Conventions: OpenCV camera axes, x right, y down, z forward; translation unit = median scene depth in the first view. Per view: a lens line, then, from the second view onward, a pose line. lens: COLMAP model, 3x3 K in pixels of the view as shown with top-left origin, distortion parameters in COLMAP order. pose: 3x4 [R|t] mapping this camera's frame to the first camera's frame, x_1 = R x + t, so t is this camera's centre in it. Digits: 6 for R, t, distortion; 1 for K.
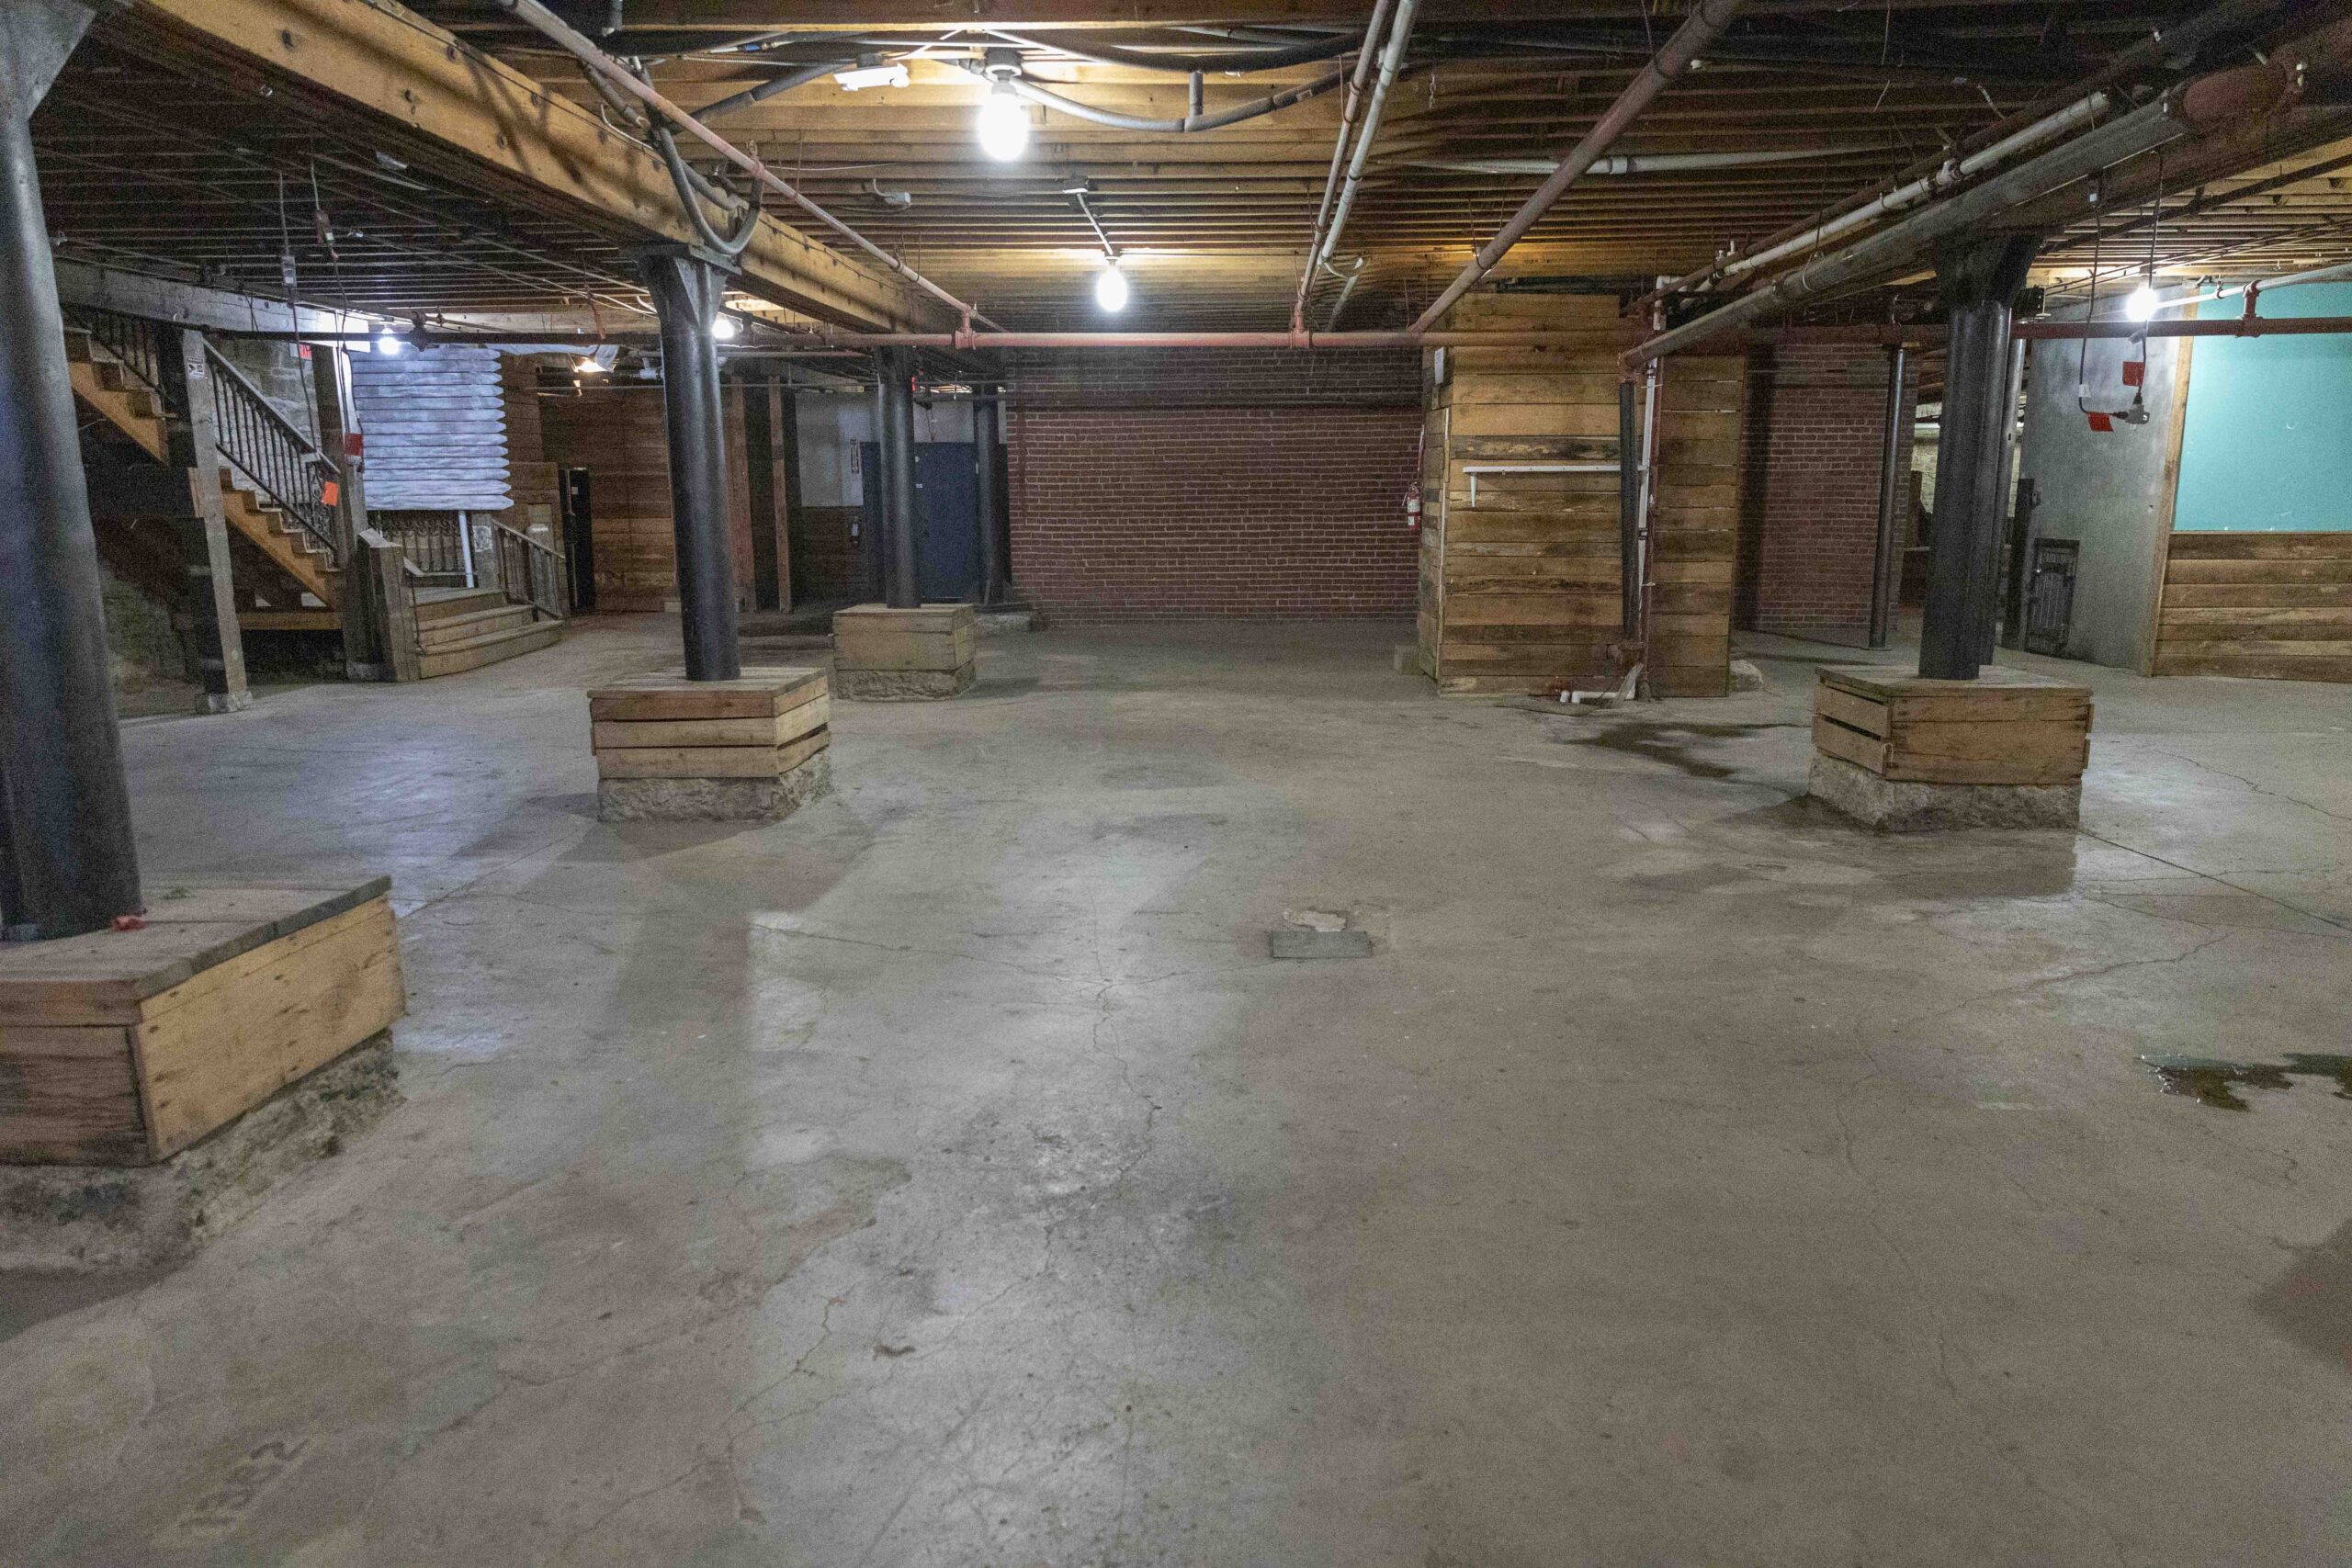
lens RADIAL K [[1569.2, 0, 1185.6], [0, 1569.2, 785.5], [0, 0, 1]] dist [0.015345, -0.001581]
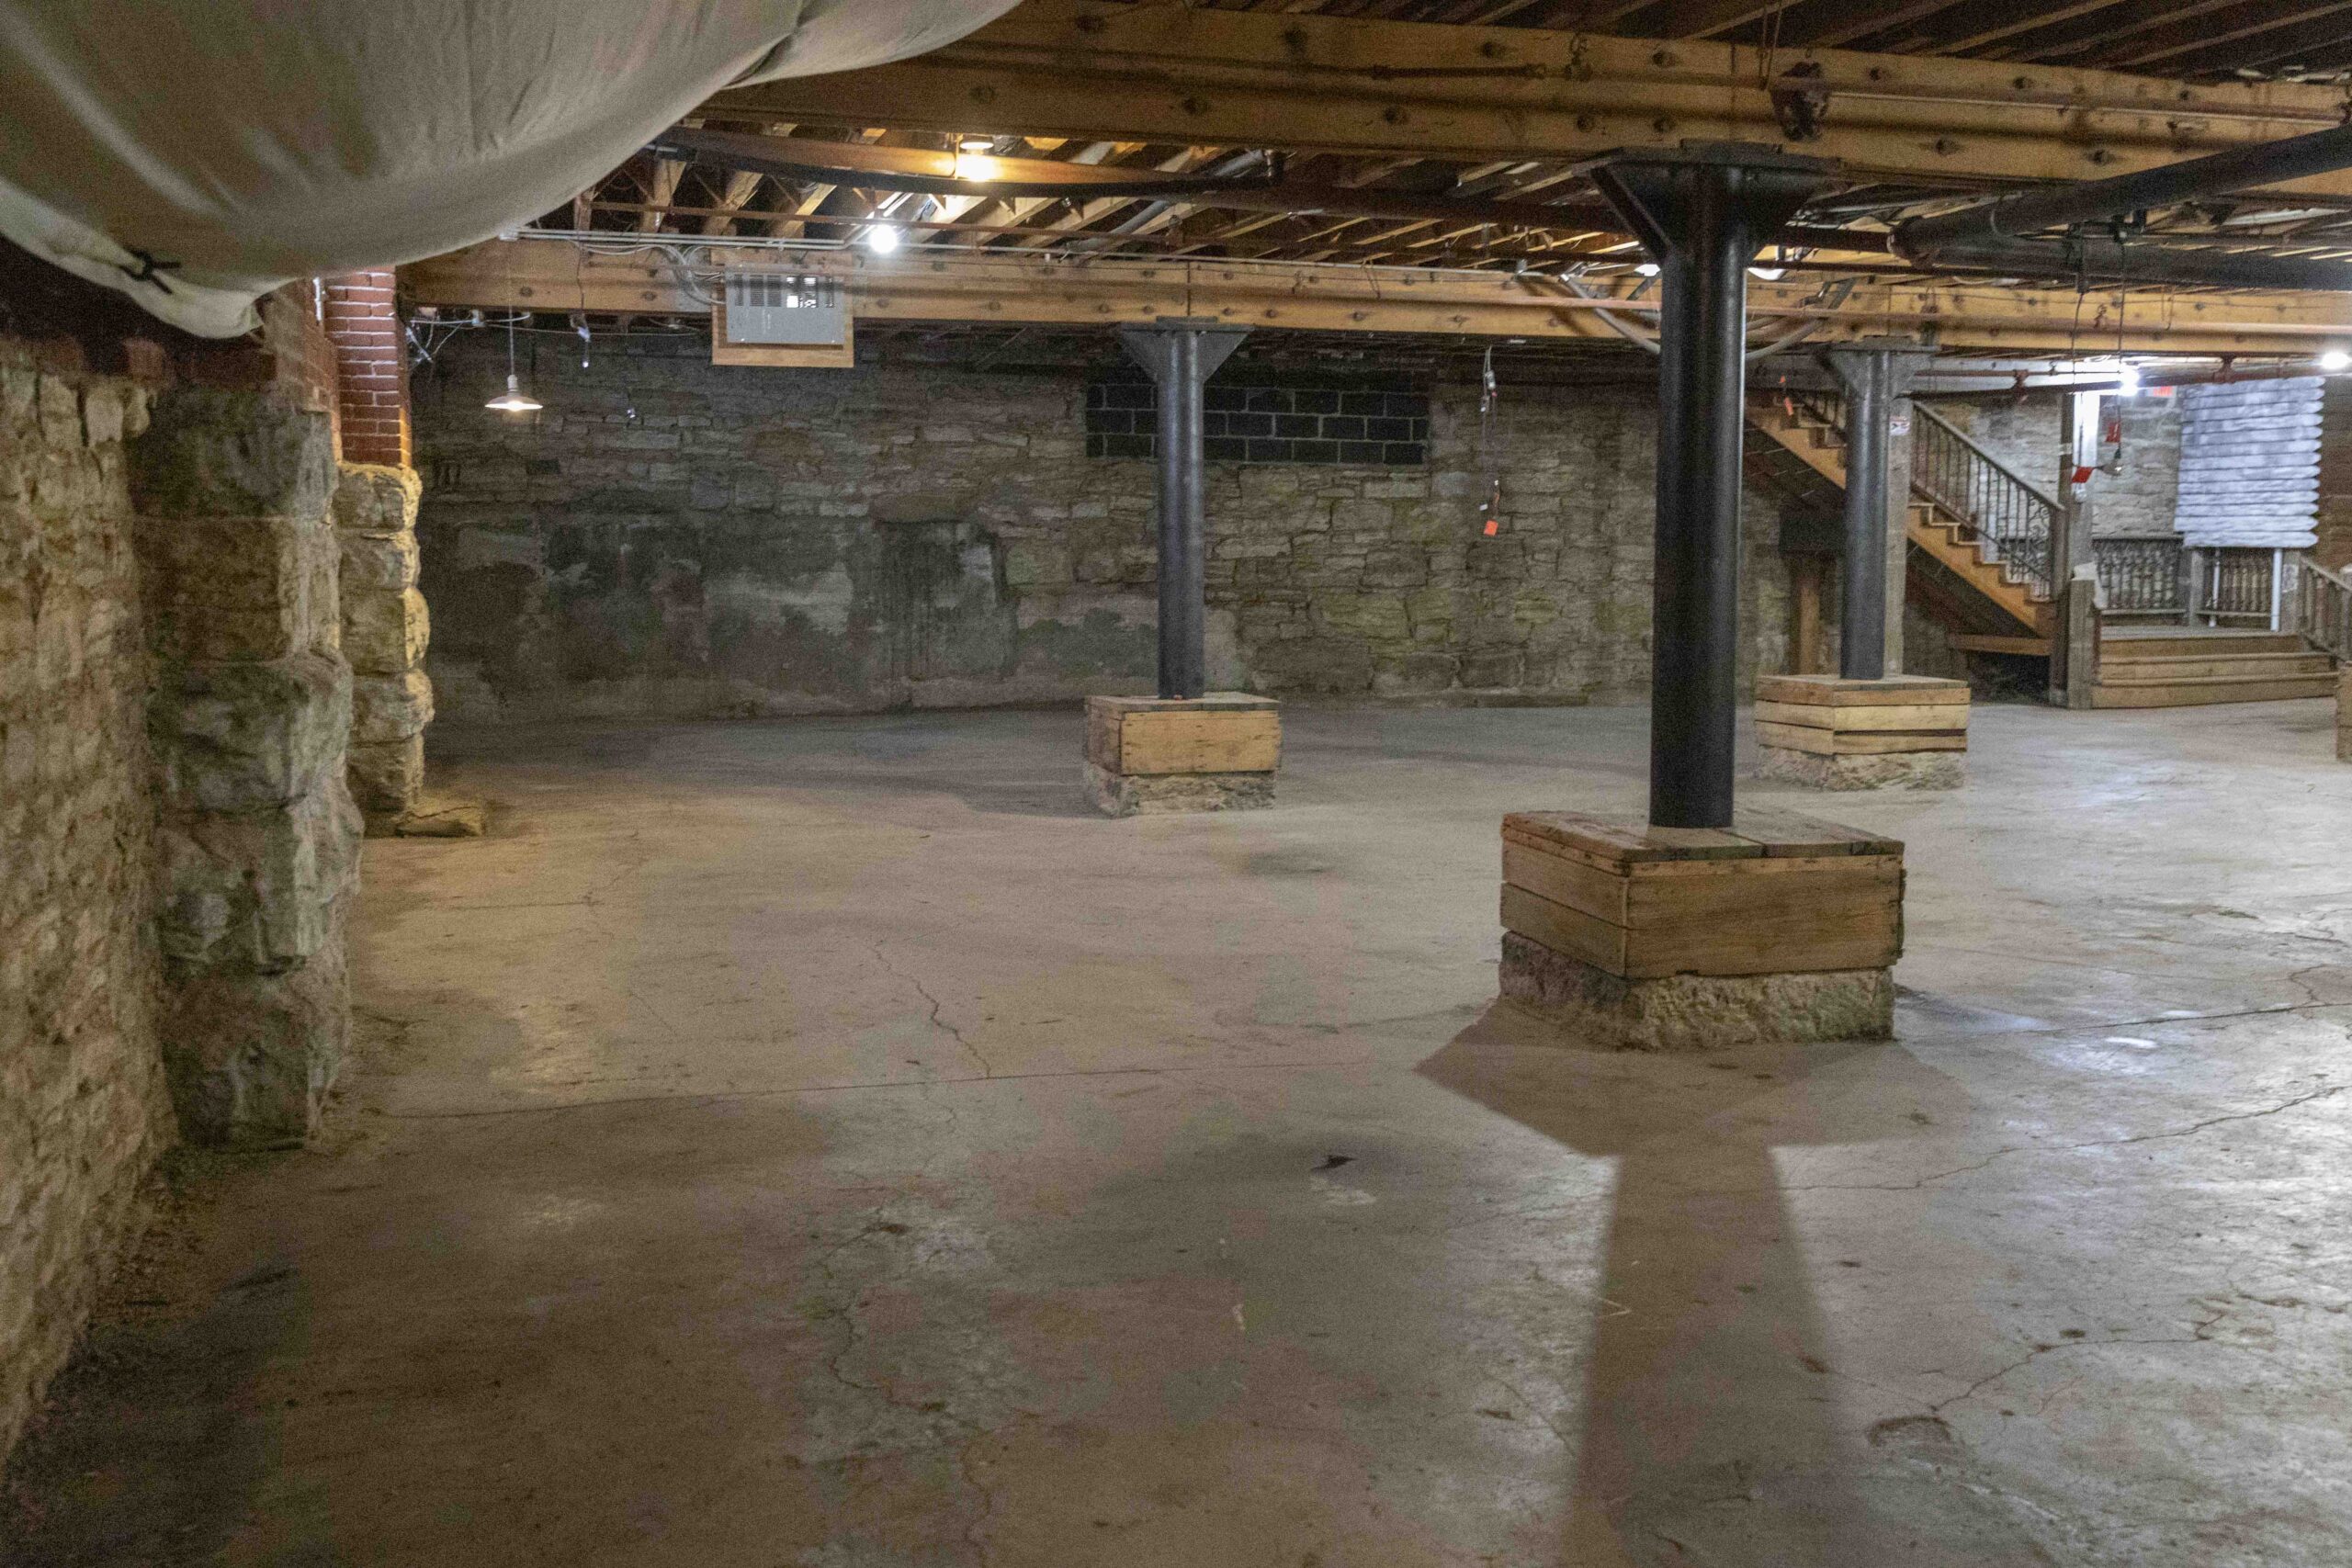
lens RADIAL K [[2358.0, 0, 1168.6], [0, 2358.0, 795.7], [0, 0, 1]] dist [0.023095, 0.000000]
pose [[0.313059, 0.113623, -0.942912, 0.925498], [-0.180357, 0.981864, 0.058436, 0.007907], [0.932451, 0.151767, 0.327874, -0.067510]]
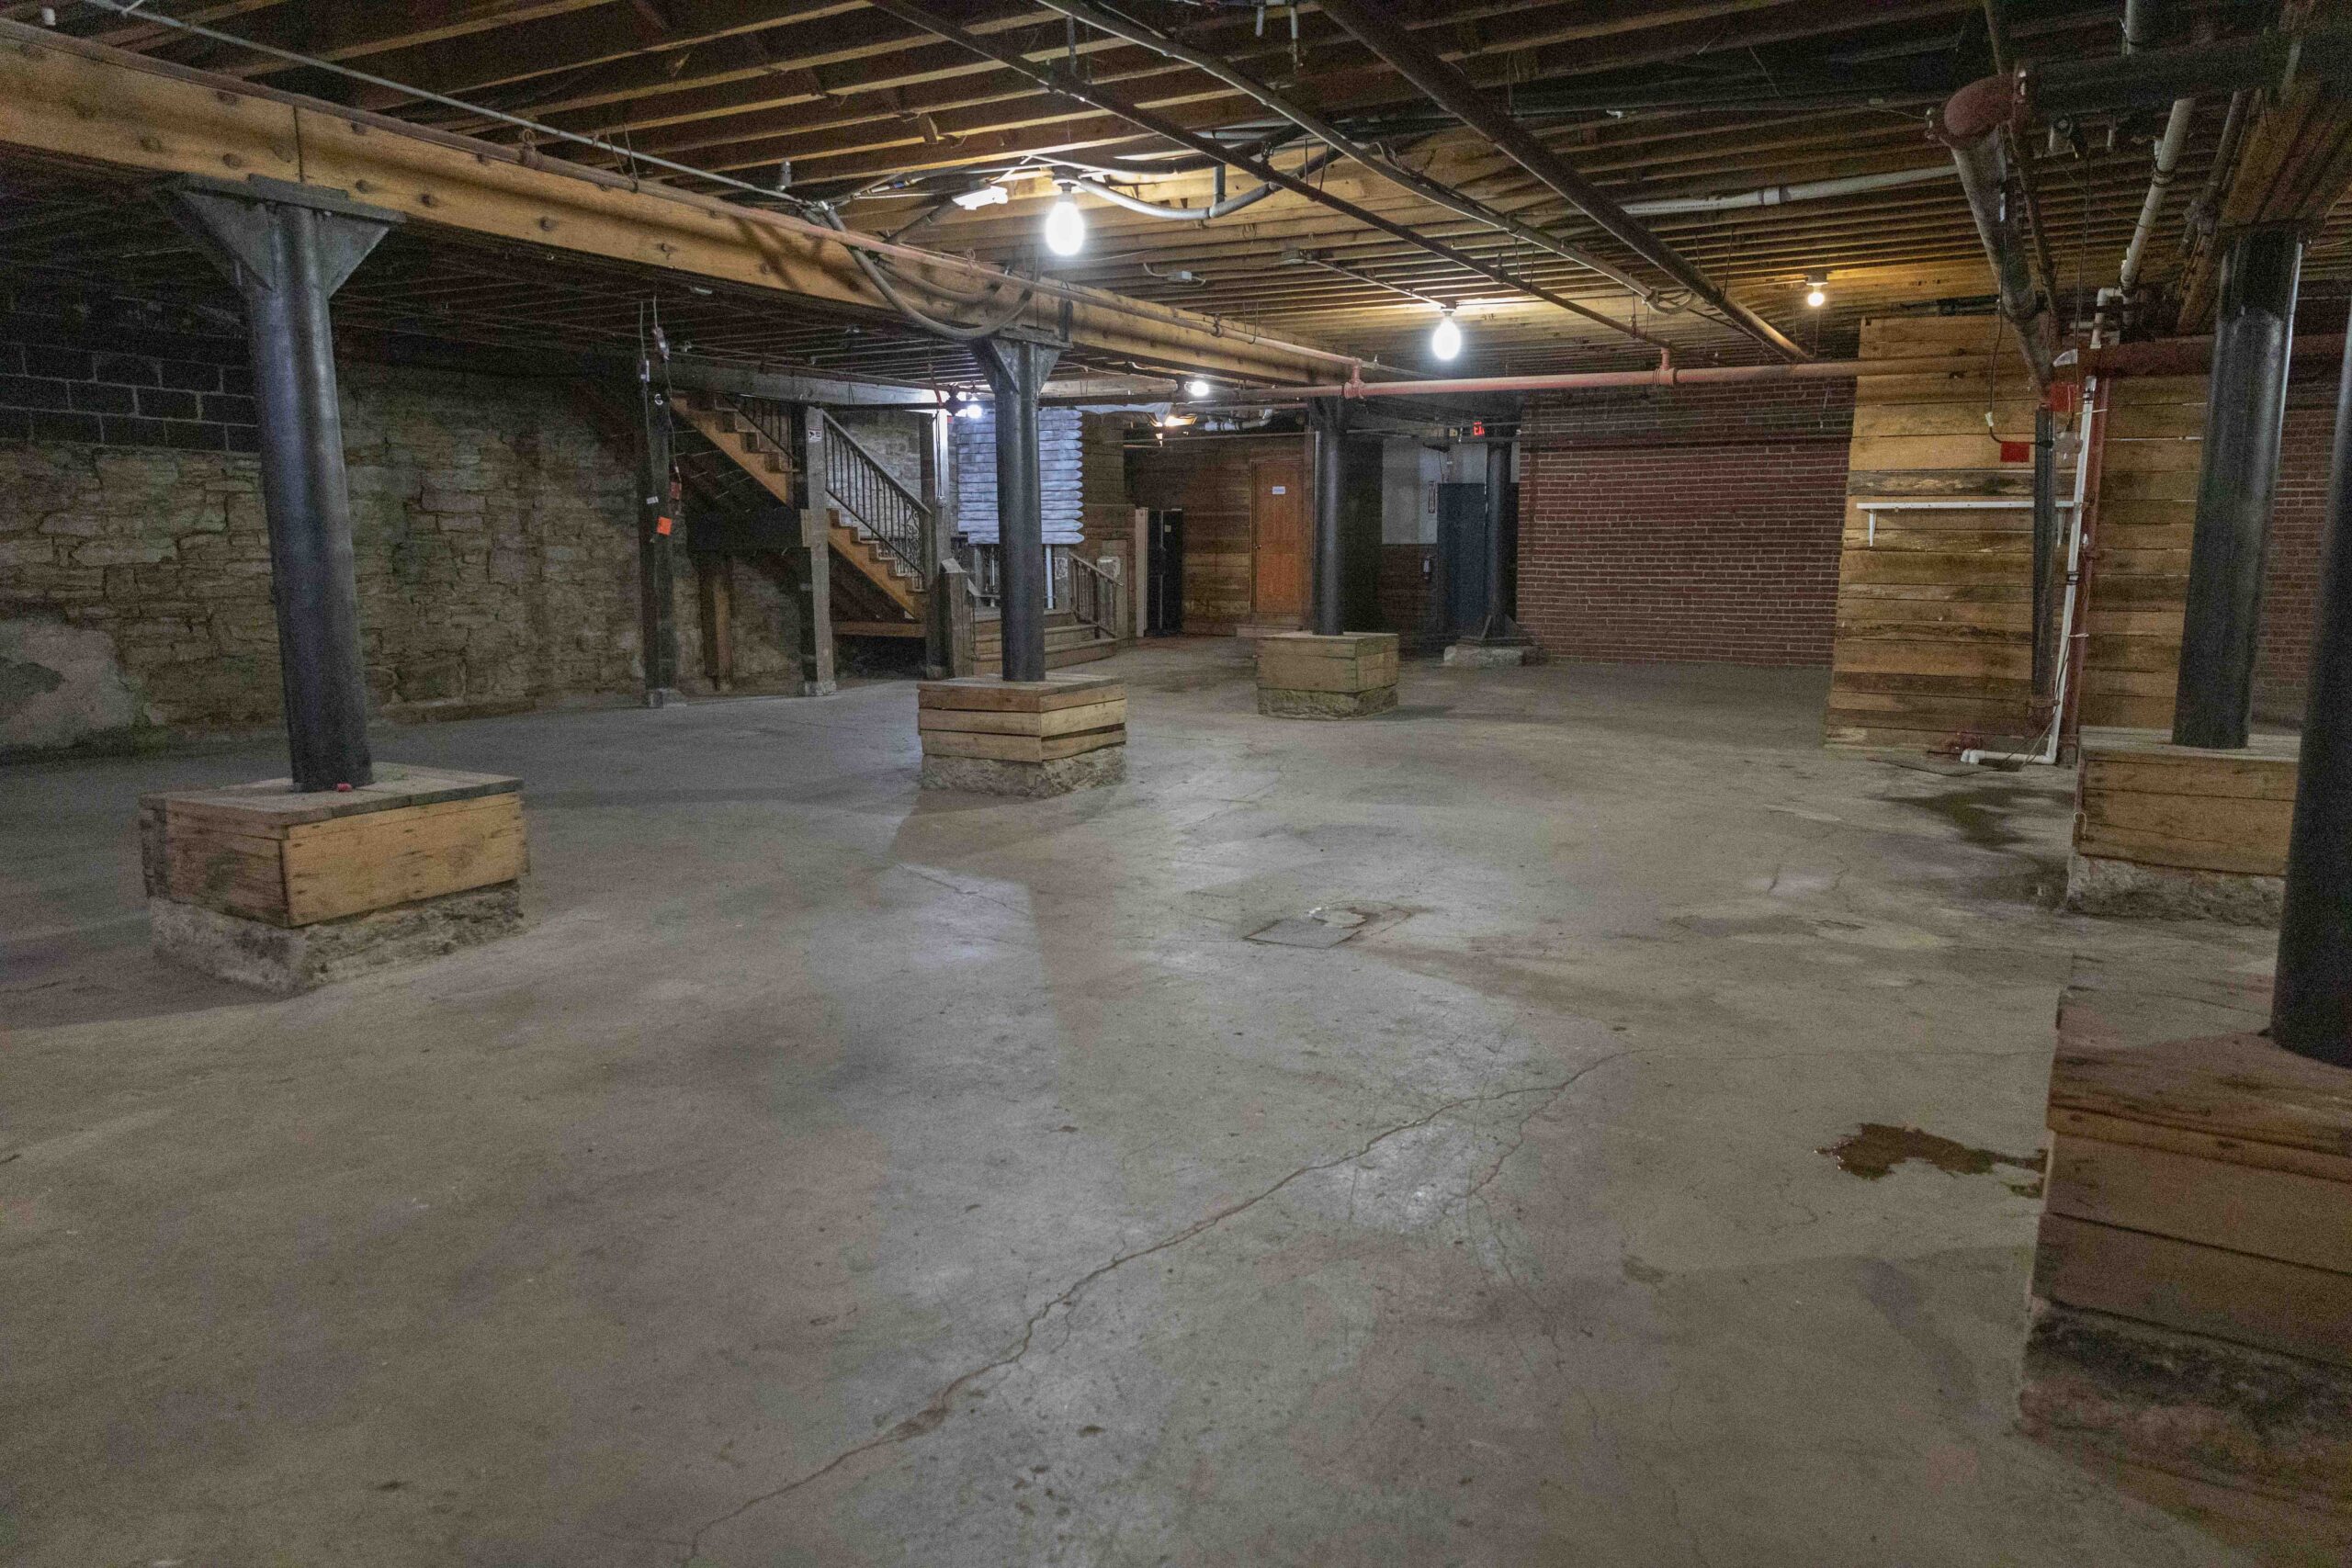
lens RADIAL K [[1569.2, 0, 1185.7], [0, 1569.2, 787.2], [0, 0, 1]] dist [0.015345, -0.001581]
pose [[0.885752, 0.078911, -0.457402, 0.269077], [-0.089885, 0.995950, -0.002240, 0.004206], [0.455373, 0.043097, 0.889257, -0.012665]]
